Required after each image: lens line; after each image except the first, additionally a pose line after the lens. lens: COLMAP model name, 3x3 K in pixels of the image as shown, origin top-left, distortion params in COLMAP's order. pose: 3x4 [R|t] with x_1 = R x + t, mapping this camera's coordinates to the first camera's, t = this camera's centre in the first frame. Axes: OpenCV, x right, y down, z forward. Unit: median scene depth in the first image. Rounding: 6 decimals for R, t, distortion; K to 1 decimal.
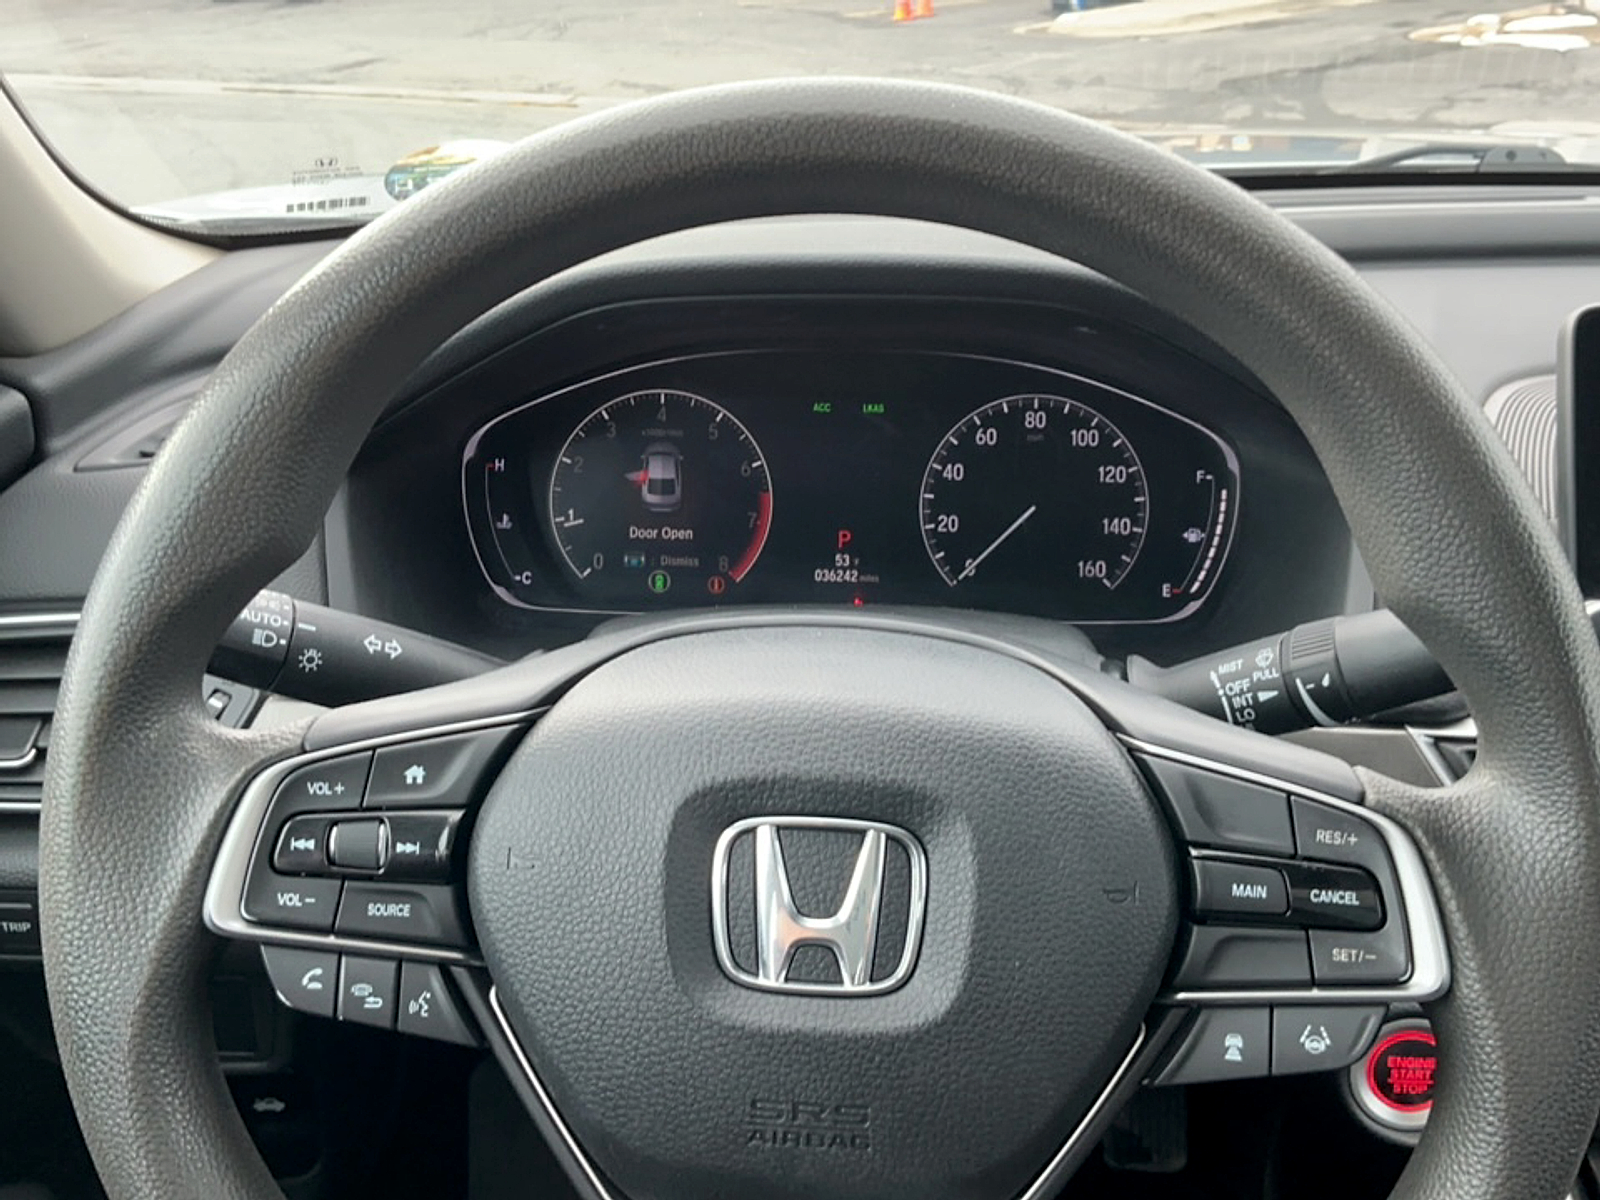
lens RADIAL K [[1489.9, 0, 795.5], [0, 1489.9, 690.2], [0, 0, 1]] dist [0.101574, -0.148222]
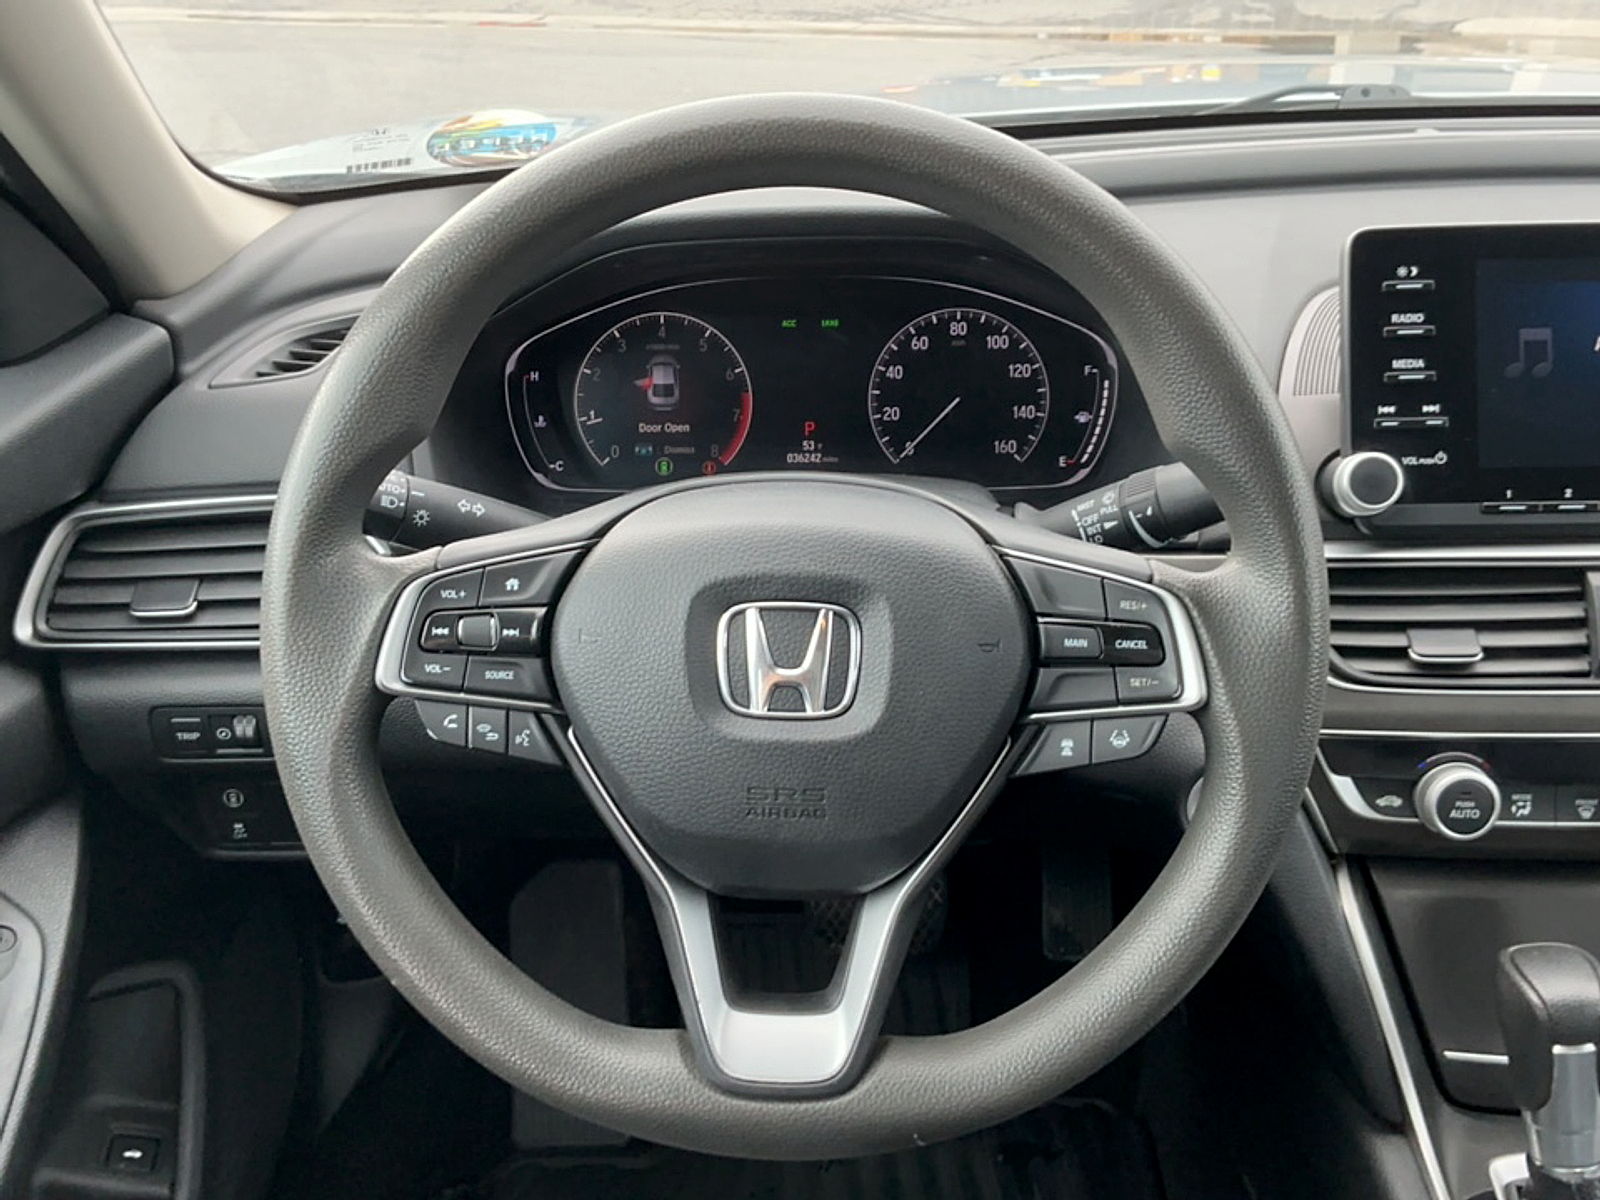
lens RADIAL K [[1489.9, 0, 781.2], [0, 1489.9, 681.0], [0, 0, 1]] dist [0.101574, -0.148222]
pose [[0.999655, -0.026203, -0.001828, 0.005762], [0.026259, 0.998579, 0.046373, 0.054700], [0.000611, -0.046405, 0.998923, -0.282514]]
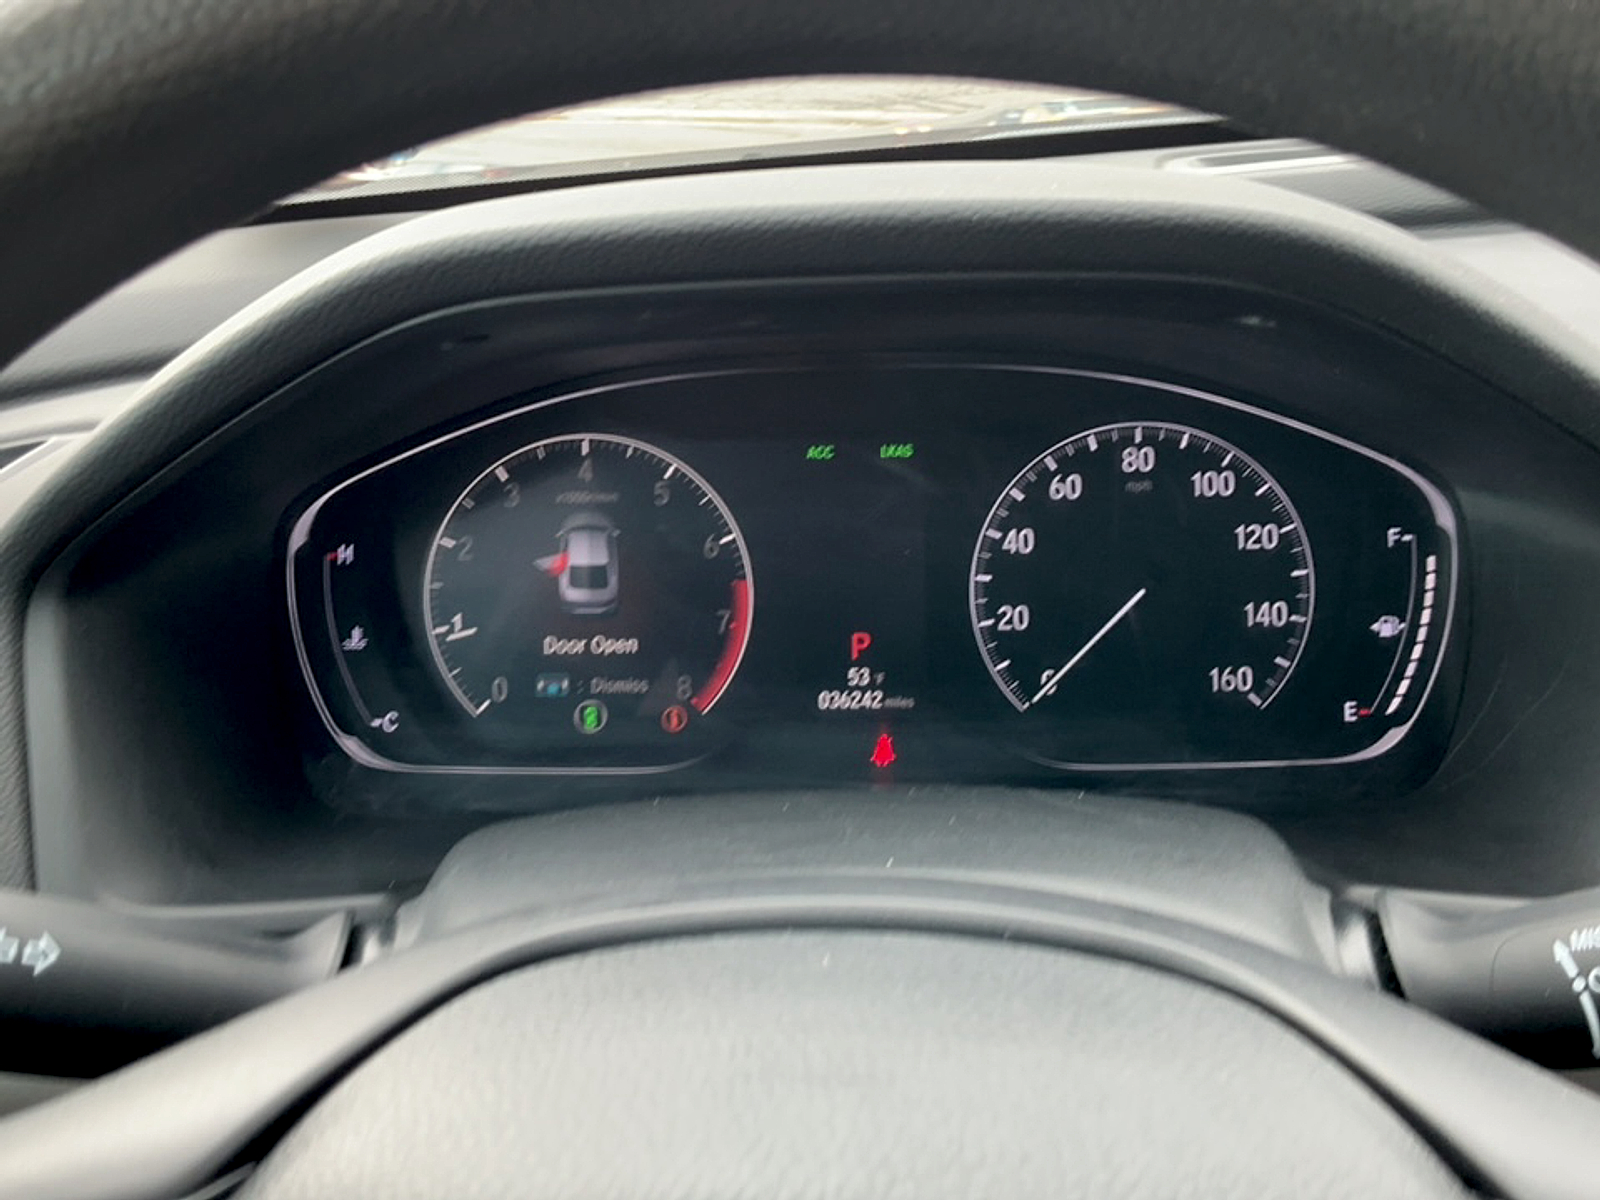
lens RADIAL K [[1489.9, 0, 809.3], [0, 1489.9, 709.1], [0, 0, 1]] dist [0.101574, -0.148222]
pose [[0.999332, -0.036545, -0.000101, 0.008915], [0.036545, 0.999307, 0.007082, -0.081194], [-0.000158, -0.007081, 0.999975, 0.336040]]
